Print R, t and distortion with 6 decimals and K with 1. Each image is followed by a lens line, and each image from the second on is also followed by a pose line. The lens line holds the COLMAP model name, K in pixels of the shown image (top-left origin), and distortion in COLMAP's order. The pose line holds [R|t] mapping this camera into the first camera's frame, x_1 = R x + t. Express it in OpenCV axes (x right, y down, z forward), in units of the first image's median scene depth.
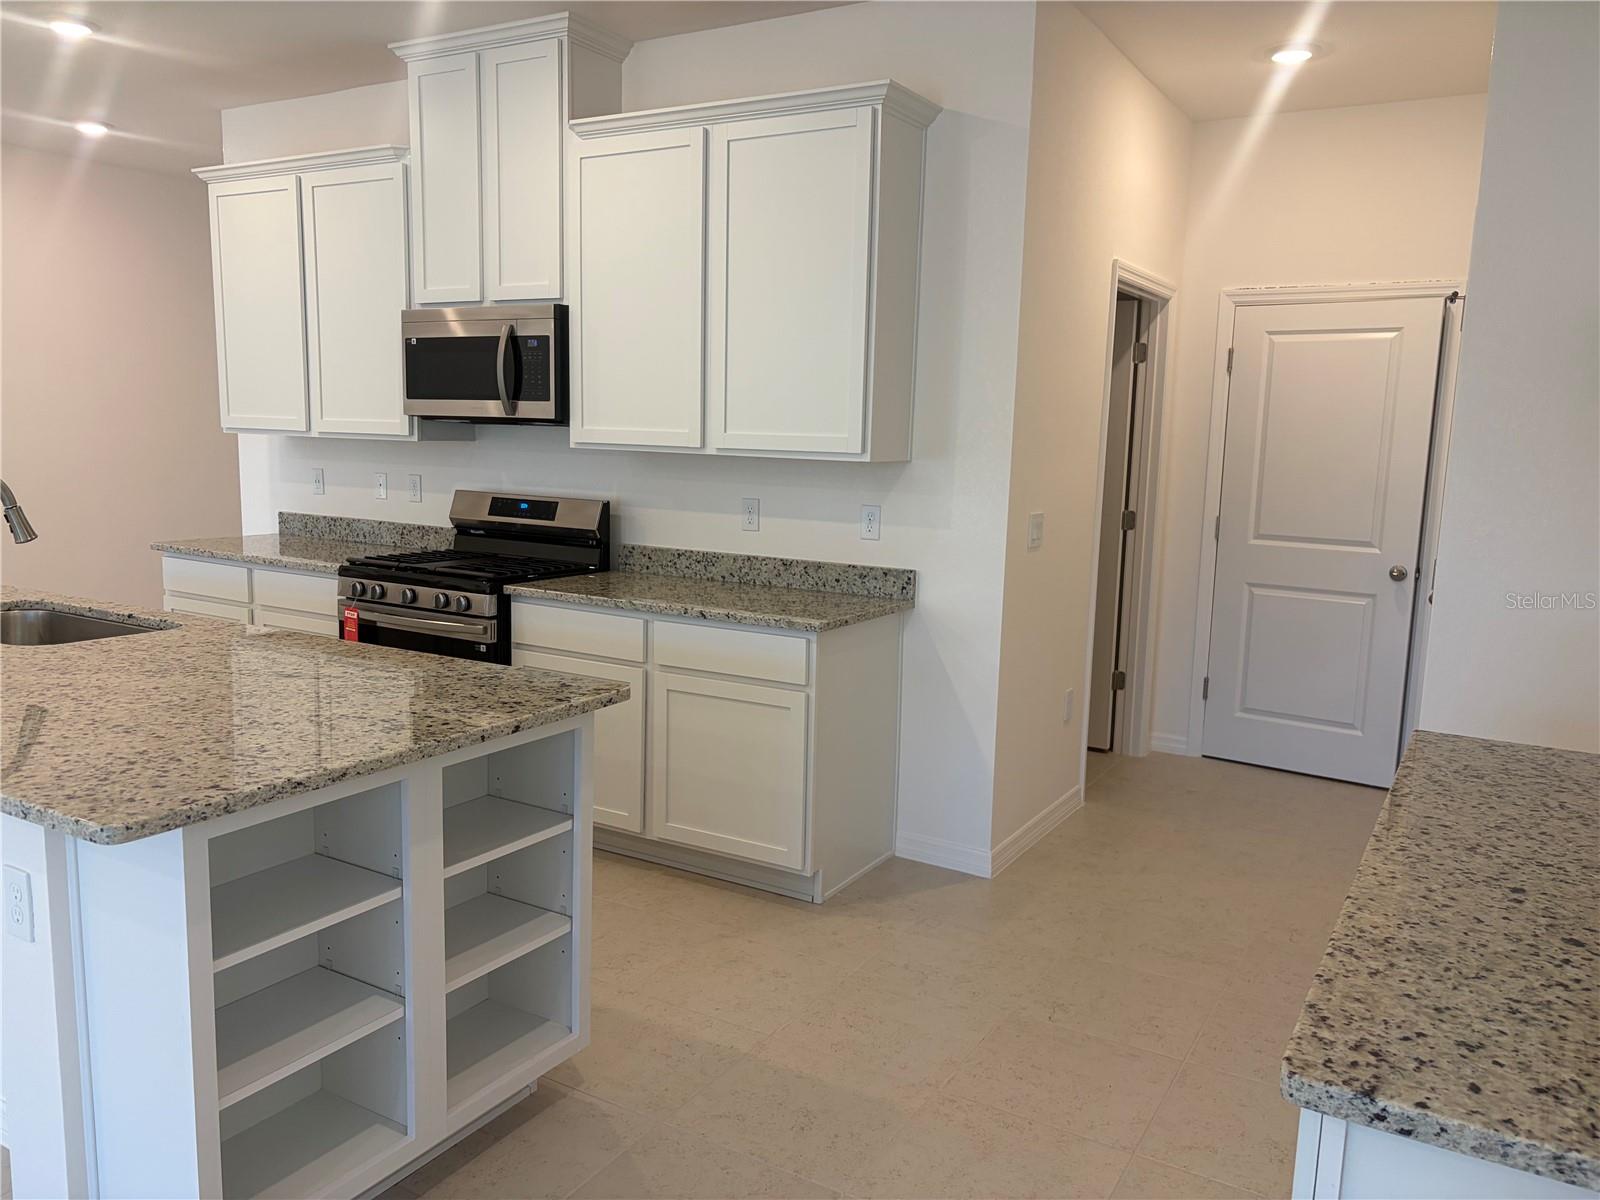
lens RADIAL K [[1210.9, 0, 799.6], [0, 1210.9, 609.7], [0, 0, 1]] dist [0.087763, -0.180506]
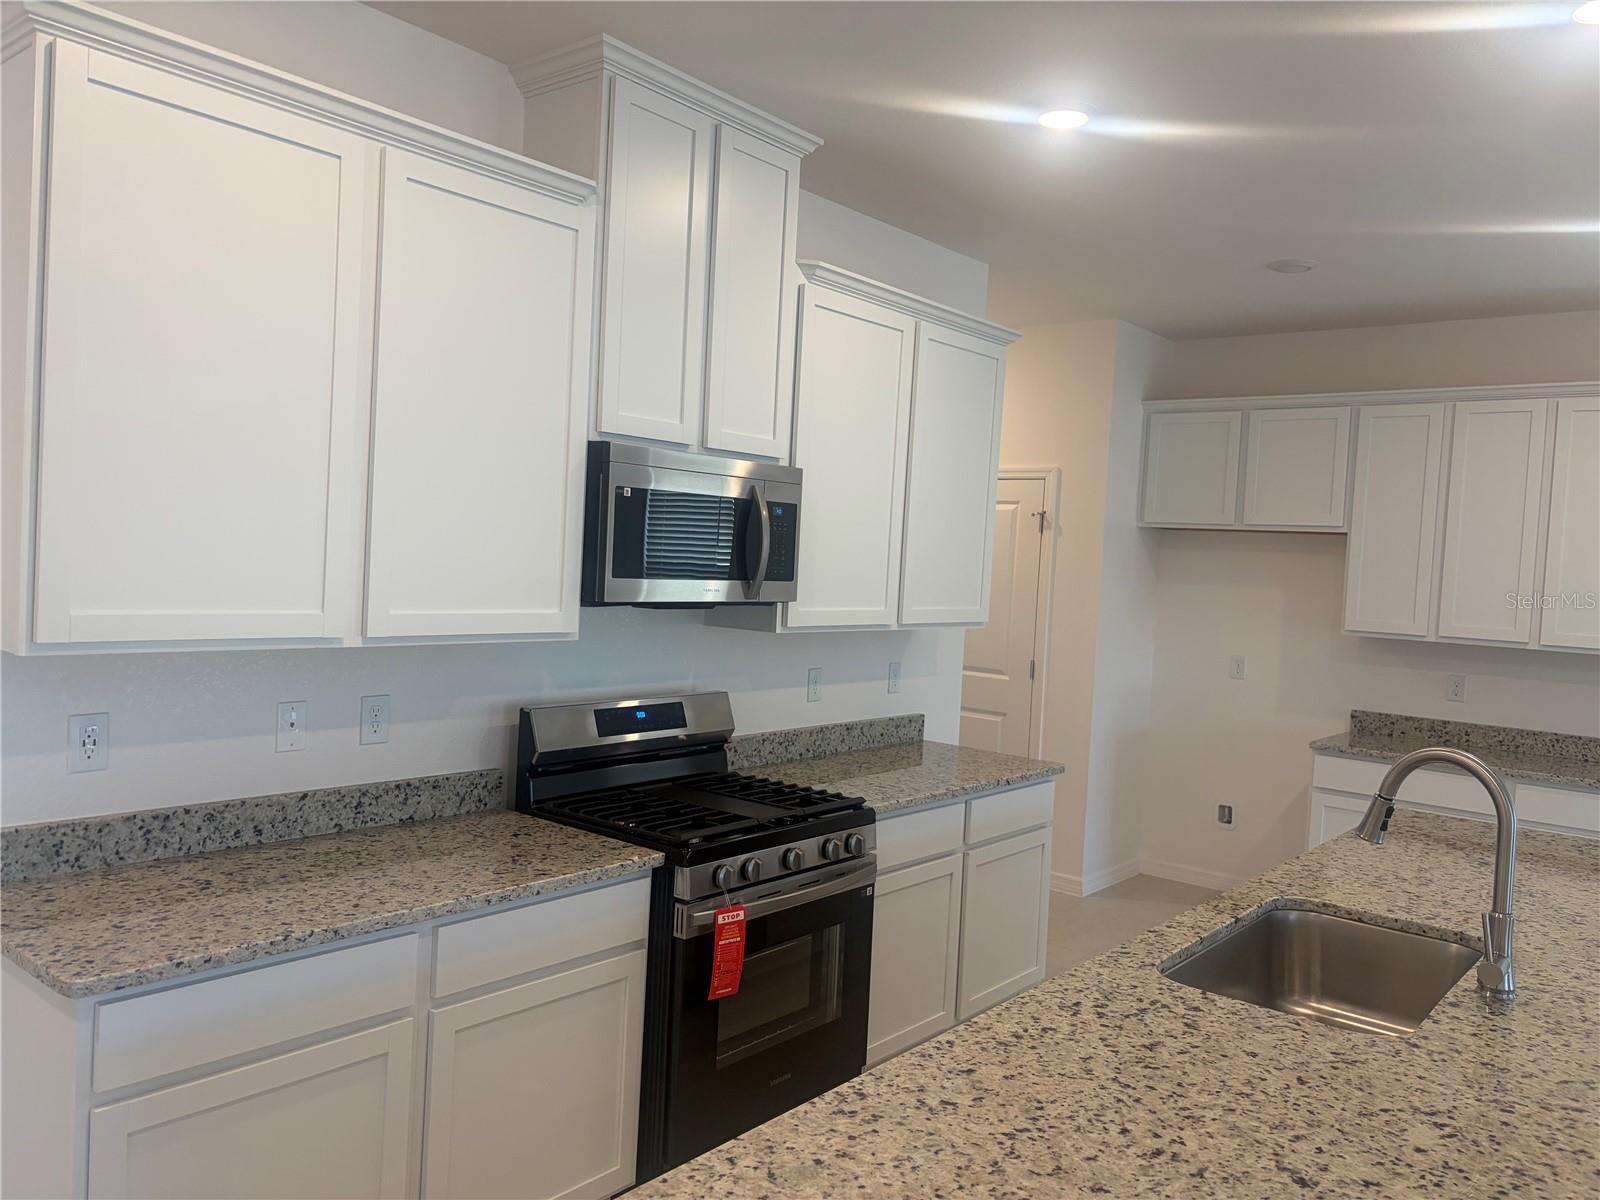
lens RADIAL K [[1207.8, 0, 800.0], [0, 1207.8, 600.0], [0, 0, 1]] dist [0.076961, -0.093085]
pose [[0.153702, -0.060540, 0.986261, -0.962882], [0.095458, 0.994363, 0.046161, -0.185944], [-0.983496, 0.087051, 0.158614, 0.820585]]
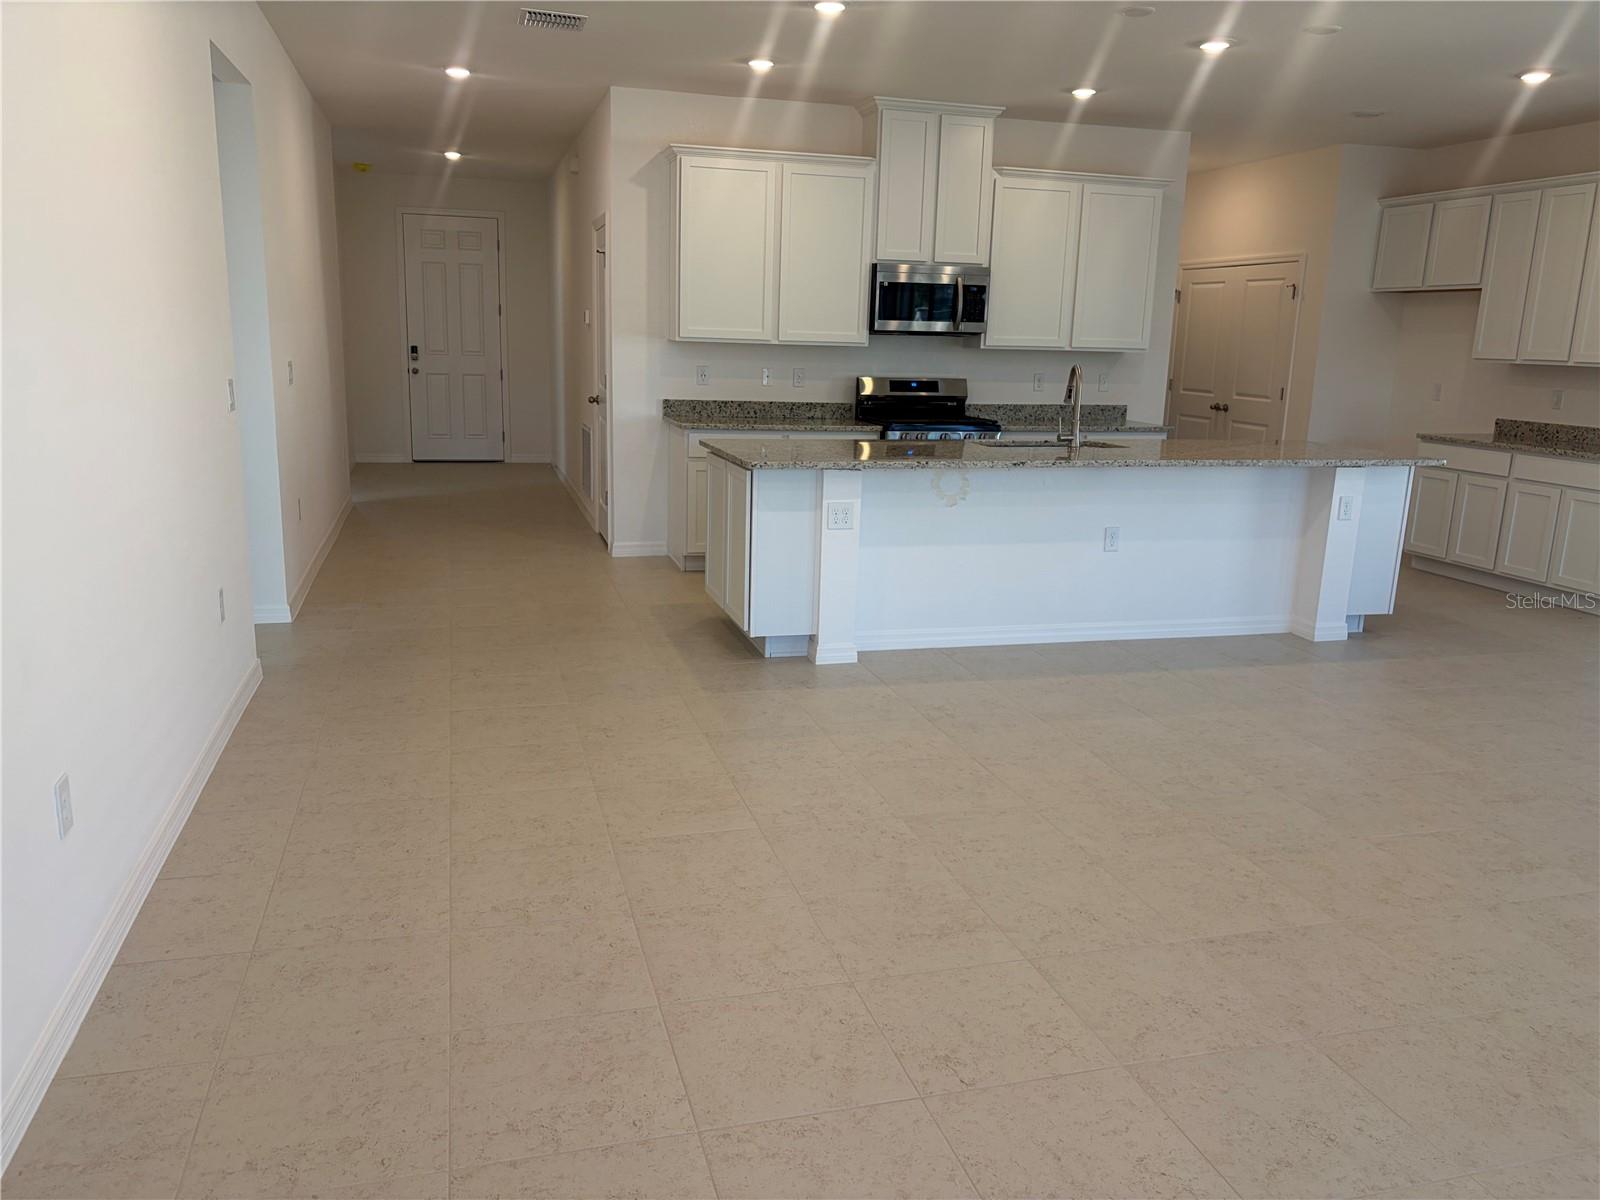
lens RADIAL K [[1210.9, 0, 799.6], [0, 1210.9, 609.7], [0, 0, 1]] dist [0.087763, -0.180506]
pose [[0.694946, -0.165246, 0.699817, -1.629045], [0.098265, 0.985930, 0.135225, -0.022120], [-0.712316, -0.025207, 0.701406, -0.073998]]
